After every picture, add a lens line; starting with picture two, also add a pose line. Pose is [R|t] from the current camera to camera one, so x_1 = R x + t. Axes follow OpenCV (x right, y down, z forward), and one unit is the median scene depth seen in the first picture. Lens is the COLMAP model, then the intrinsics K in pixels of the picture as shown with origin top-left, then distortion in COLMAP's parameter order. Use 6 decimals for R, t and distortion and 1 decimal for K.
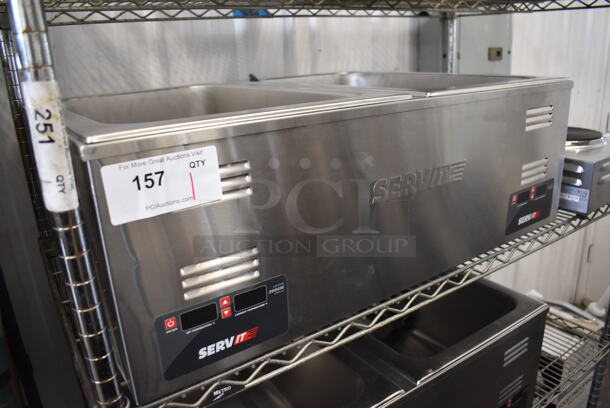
lens RADIAL K [[469.3, 0, 305.0], [0, 469.3, 204.0], [0, 0, 1]] dist [-0.094034, 0.007408]
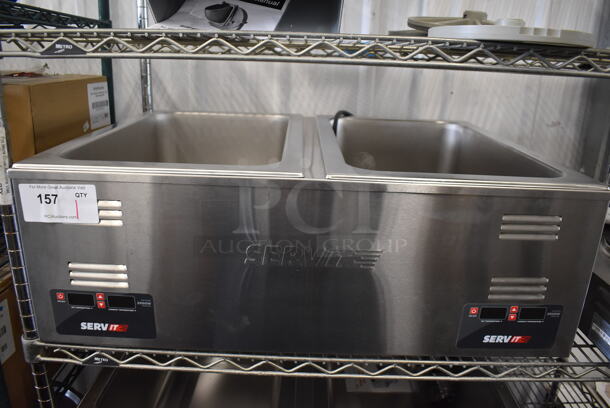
lens RADIAL K [[469.3, 0, 305.0], [0, 469.3, 204.0], [0, 0, 1]] dist [-0.094034, 0.007408]
pose [[0.817004, 0.251730, -0.518784, 0.866019], [-0.250895, 0.965239, 0.073244, -0.273905], [0.519188, 0.070320, 0.851762, 0.142981]]
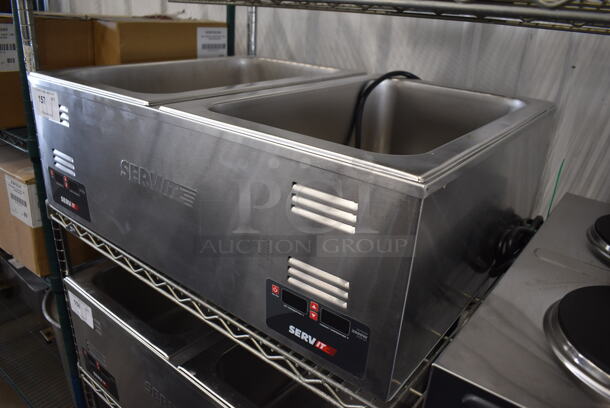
lens RADIAL K [[469.3, 0, 305.0], [0, 469.3, 204.0], [0, 0, 1]] dist [-0.094034, 0.007408]
pose [[0.290751, 0.434268, -0.852570, 1.530630], [-0.363199, 0.874464, 0.321558, -0.569187], [0.885184, 0.216159, 0.411977, 1.029520]]
